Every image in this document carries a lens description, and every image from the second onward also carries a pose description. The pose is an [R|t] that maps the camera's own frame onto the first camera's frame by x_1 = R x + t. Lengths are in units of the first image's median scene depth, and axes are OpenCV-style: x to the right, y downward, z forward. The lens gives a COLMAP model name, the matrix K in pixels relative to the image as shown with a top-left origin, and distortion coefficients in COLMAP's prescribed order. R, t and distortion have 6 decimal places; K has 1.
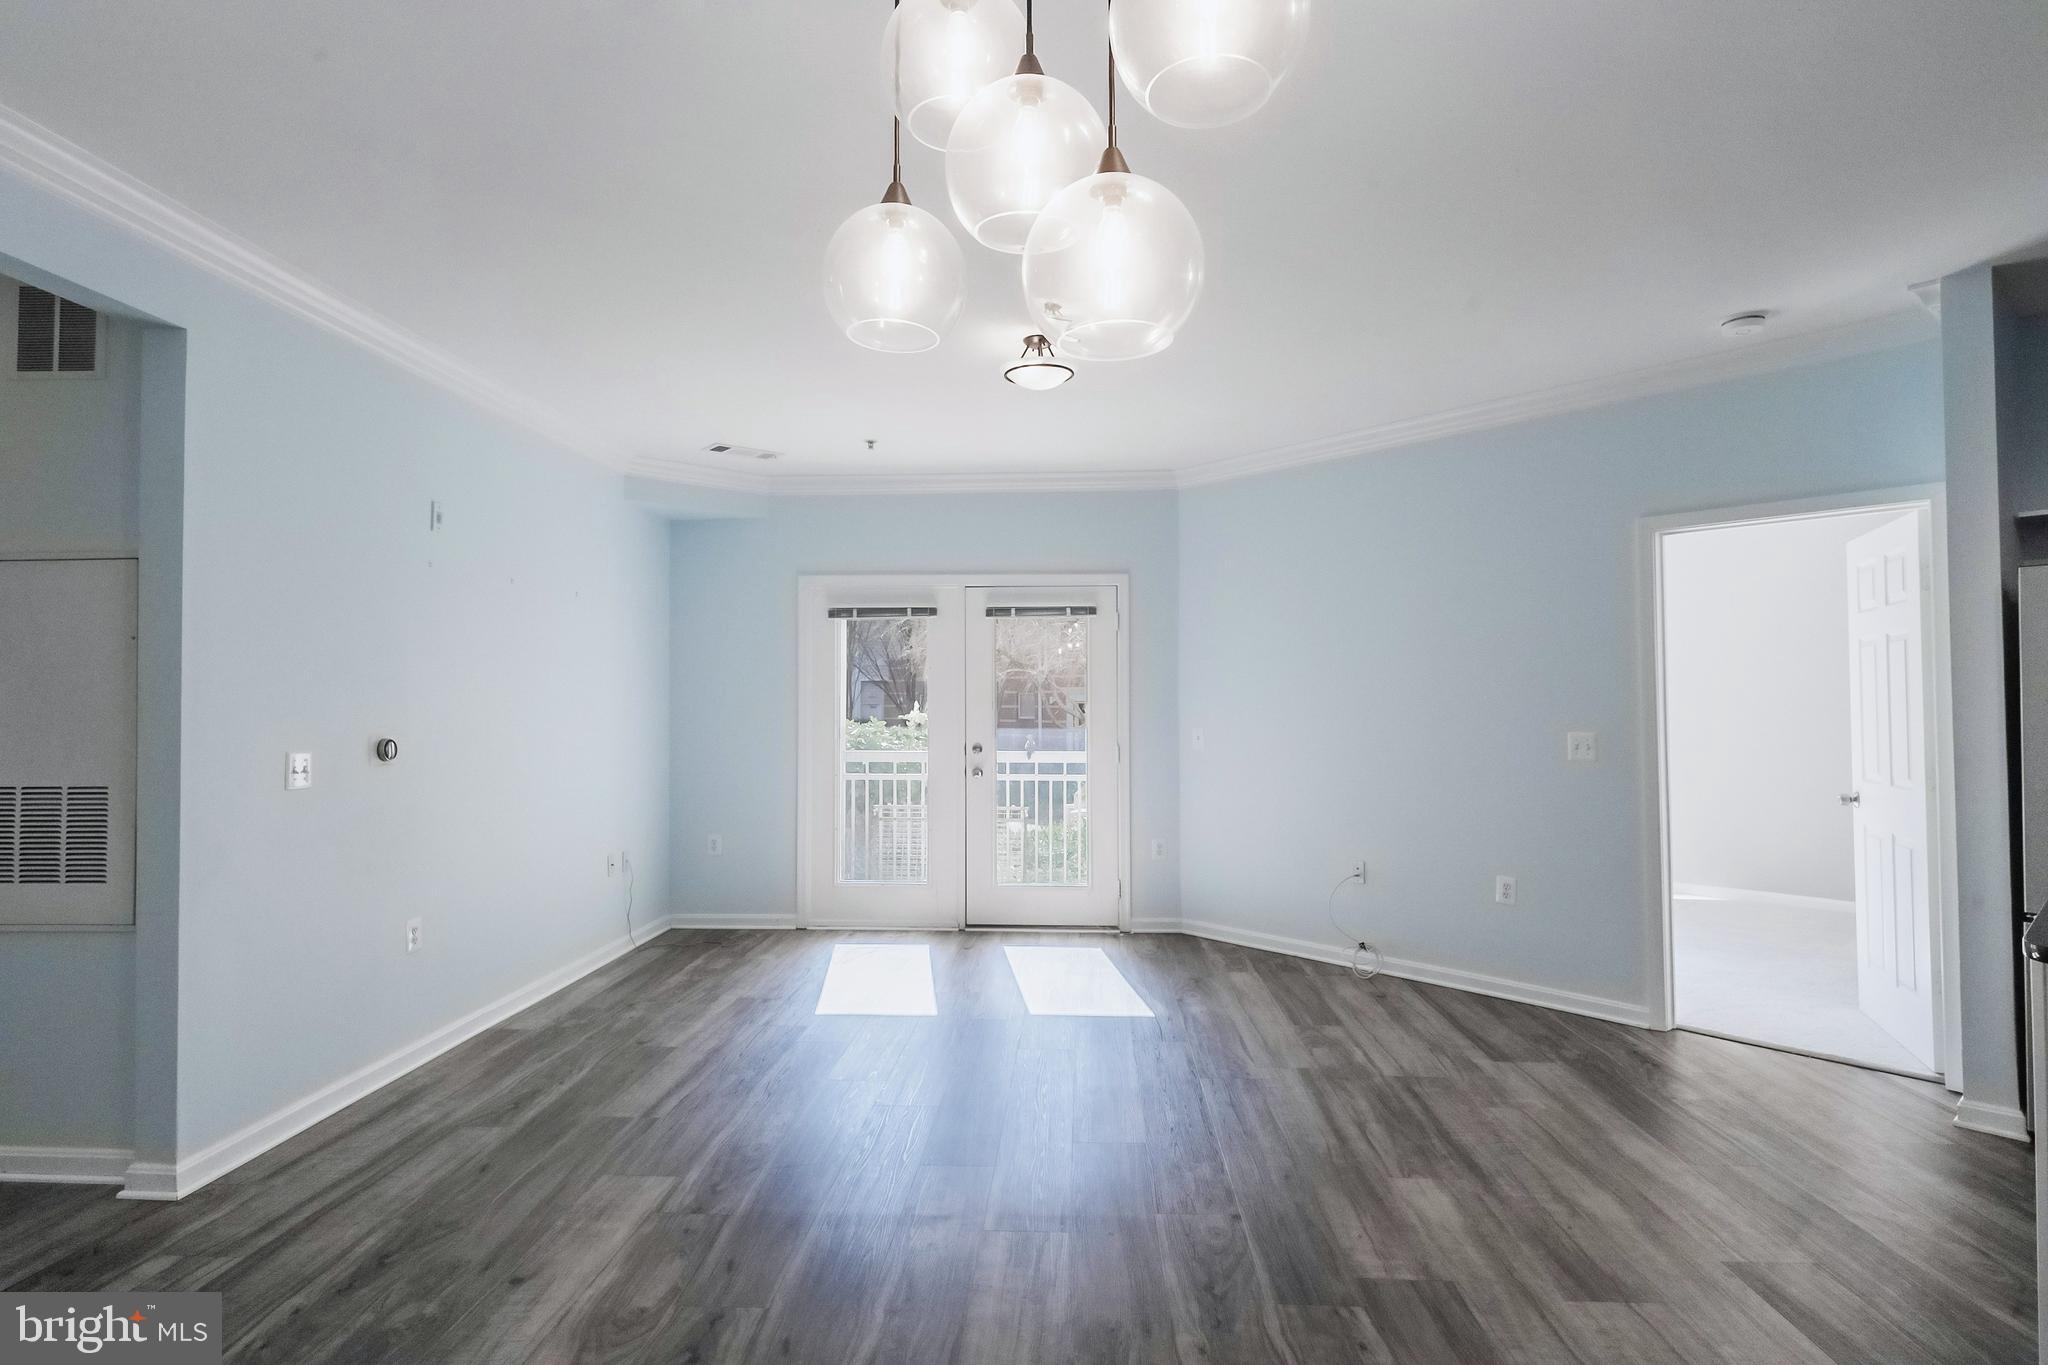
lens RADIAL K [[1052.2, 0, 1019.6], [0, 1052.2, 685.2], [0, 0, 1]] dist [0.000176, -0.000013]
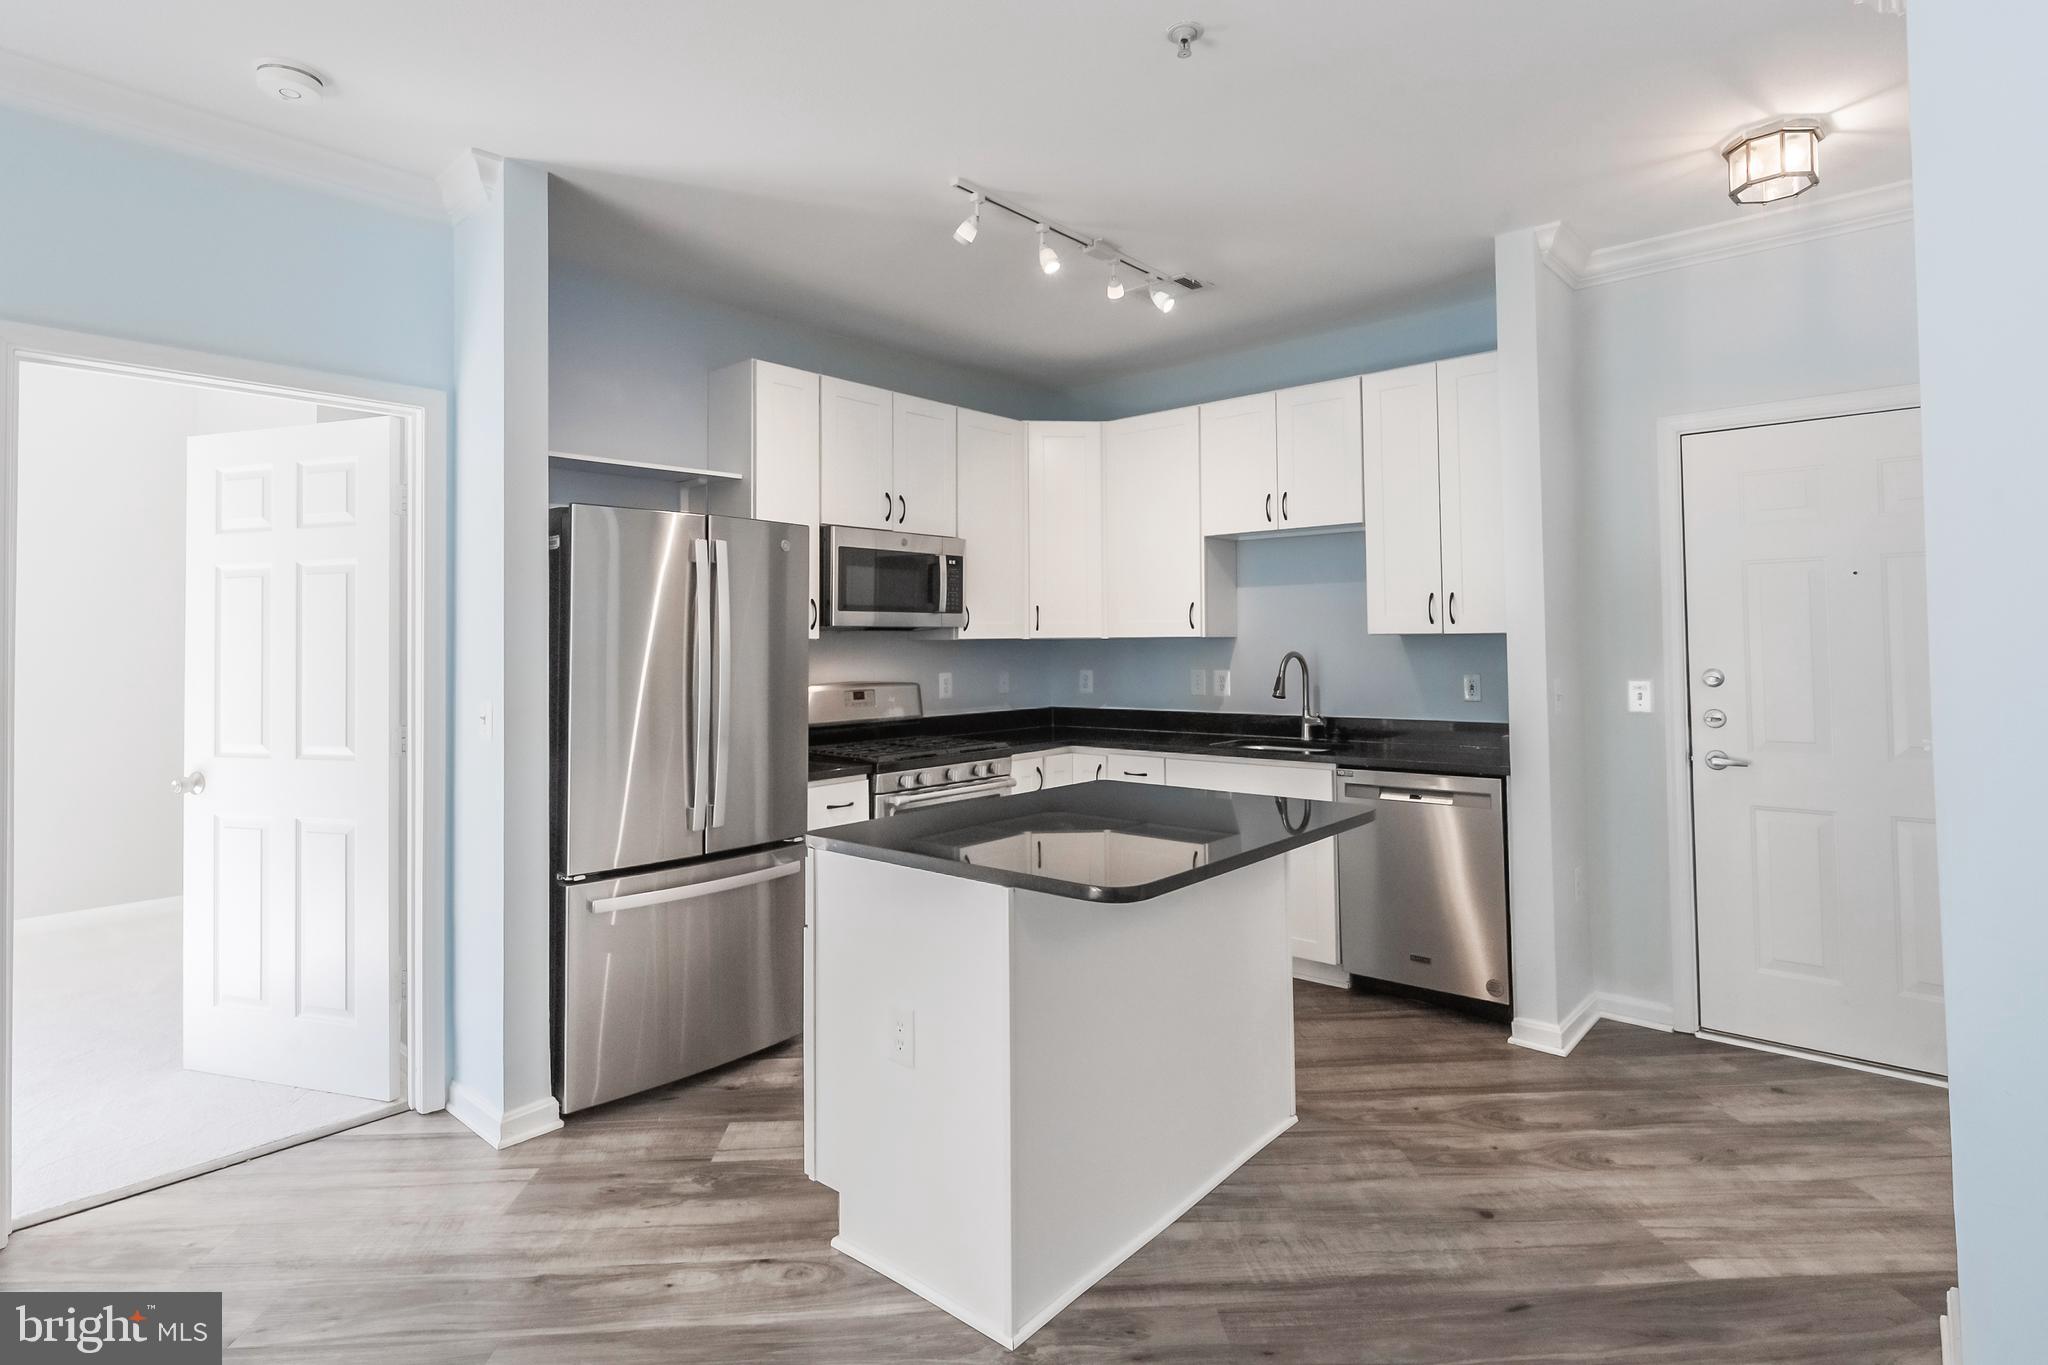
lens RADIAL K [[1034.9, 0, 1024.1], [0, 1034.9, 609.3], [0, 0, 1]] dist [-0.001395, -0.000055]
pose [[-0.121758, 0.033524, 0.991994, -0.003532], [-0.008805, 0.999354, -0.034854, 0.006488], [-0.992521, -0.012979, -0.121384, 0.504507]]
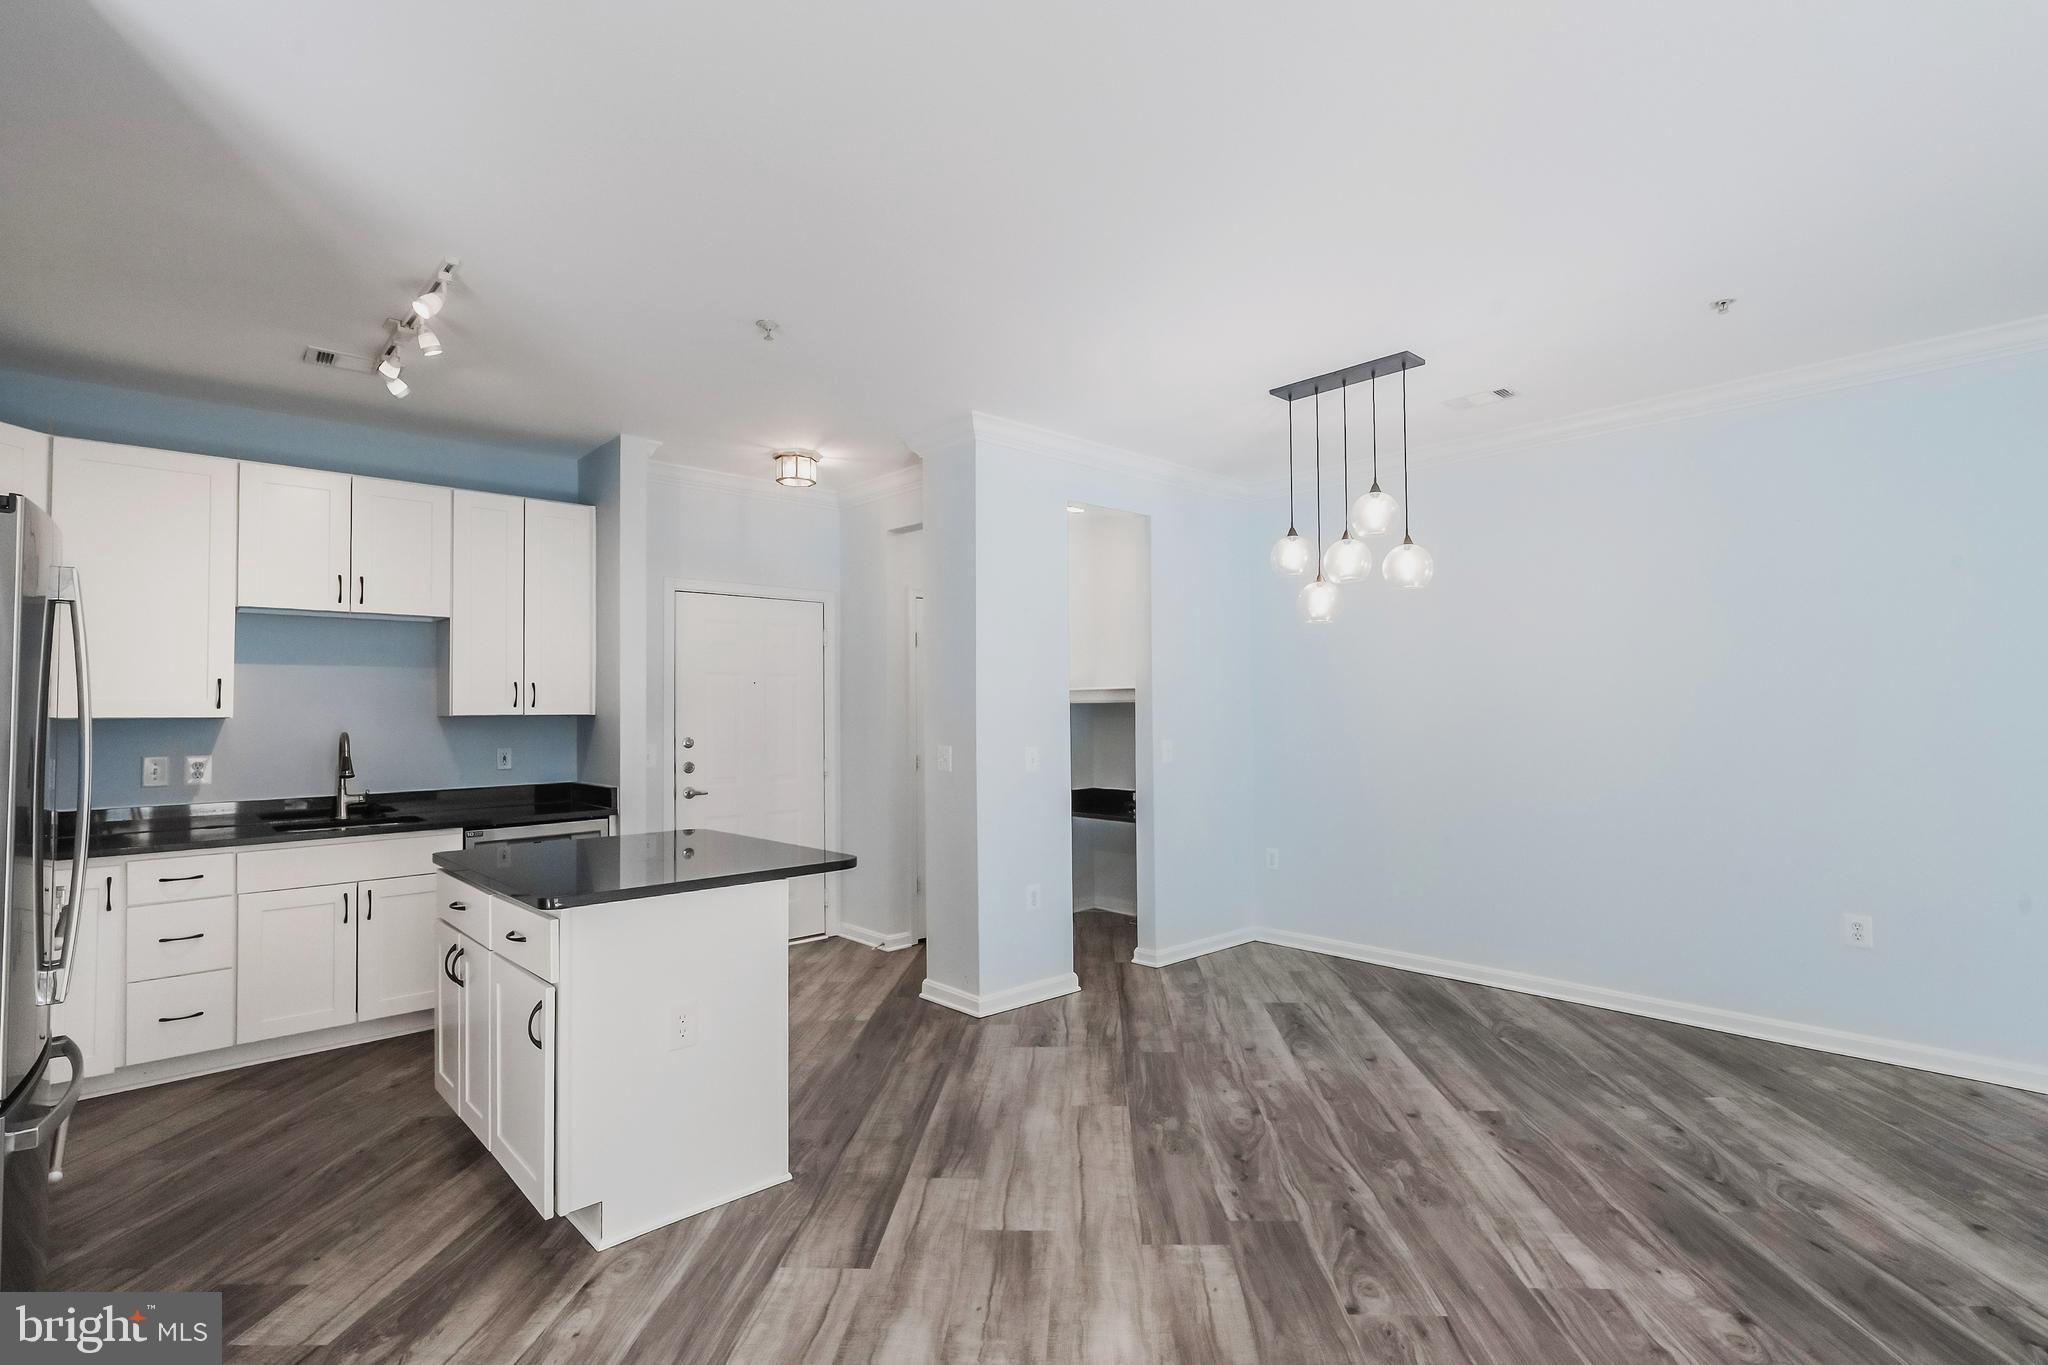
lens RADIAL K [[970.9, 0, 1064.8], [0, 970.9, 686.9], [0, 0, 1]] dist [-0.000028, -0.000048]
pose [[-0.999382, 0.009965, -0.033699, 0.280271], [0.011455, 0.998951, -0.044328, 0.016071], [0.033222, -0.044686, -0.998449, 1.095093]]
